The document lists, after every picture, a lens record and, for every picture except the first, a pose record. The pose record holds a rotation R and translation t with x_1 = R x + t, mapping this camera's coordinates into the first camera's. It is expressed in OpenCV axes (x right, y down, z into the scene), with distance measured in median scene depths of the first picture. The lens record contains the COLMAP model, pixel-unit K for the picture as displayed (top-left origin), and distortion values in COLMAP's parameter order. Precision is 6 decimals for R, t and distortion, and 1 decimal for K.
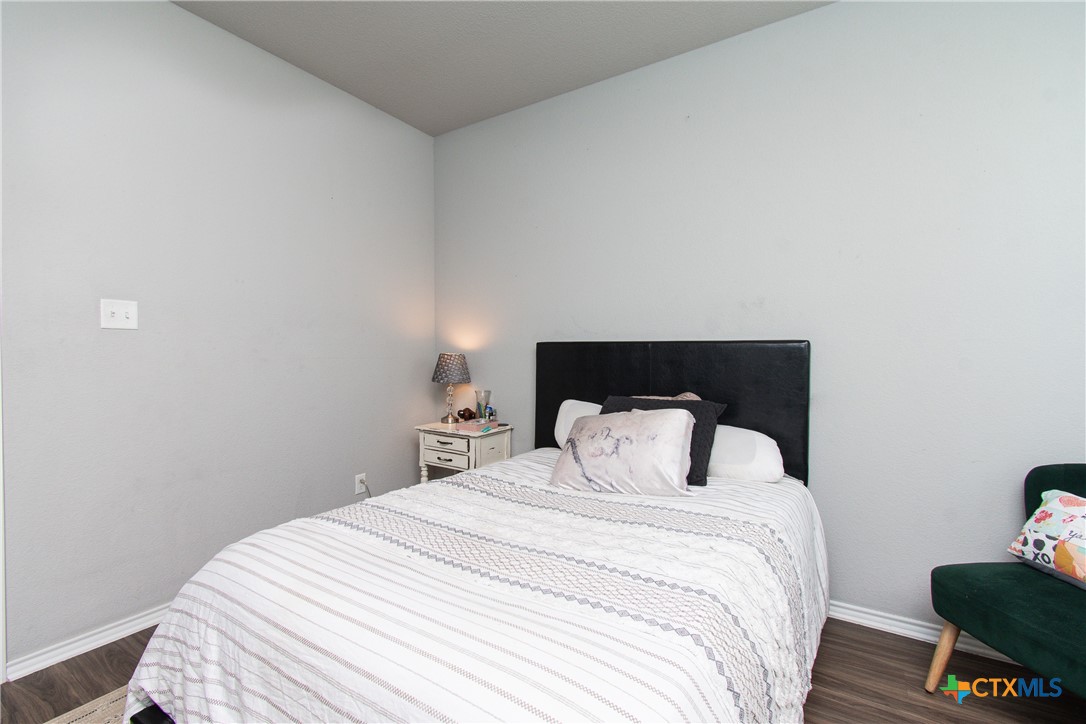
lens RADIAL K [[480.3, 0, 546.6], [0, 480.3, 338.7], [0, 0, 1]] dist [-0.002609, -0.000316]
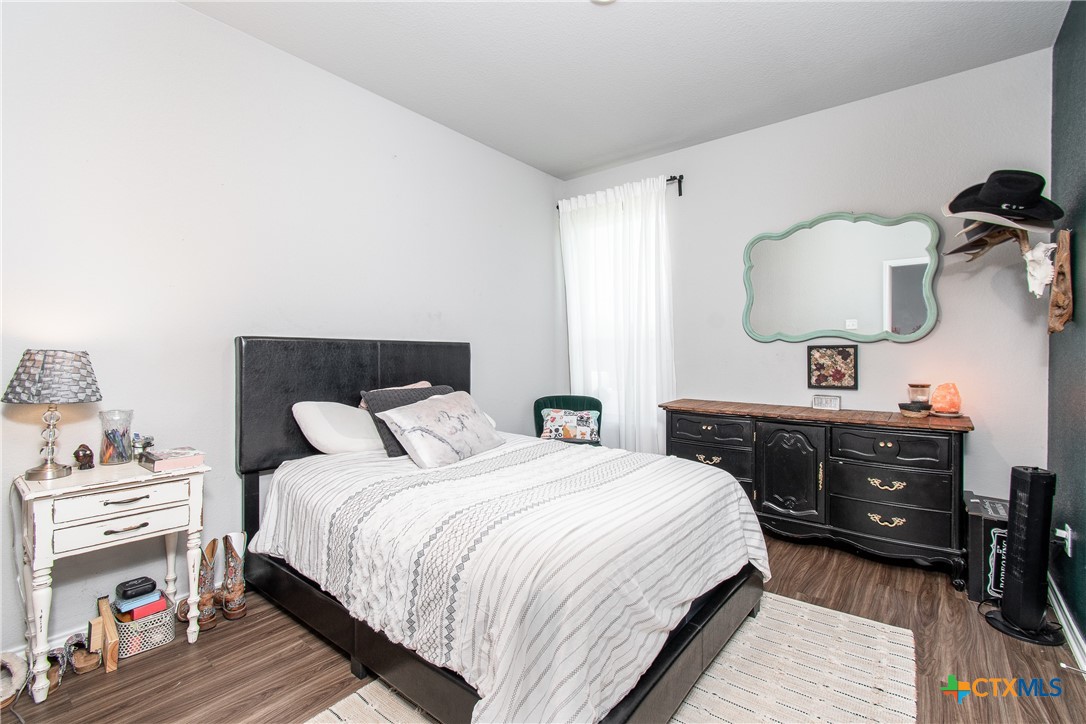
lens RADIAL K [[487.5, 0, 544.2], [0, 487.5, 348.3], [0, 0, 1]] dist [-0.001419, -0.000139]
pose [[0.113062, 0.005079, 0.993575, -0.781943], [-0.031265, 0.999510, -0.001552, 0.012740], [-0.993096, -0.030889, 0.113165, 0.439018]]
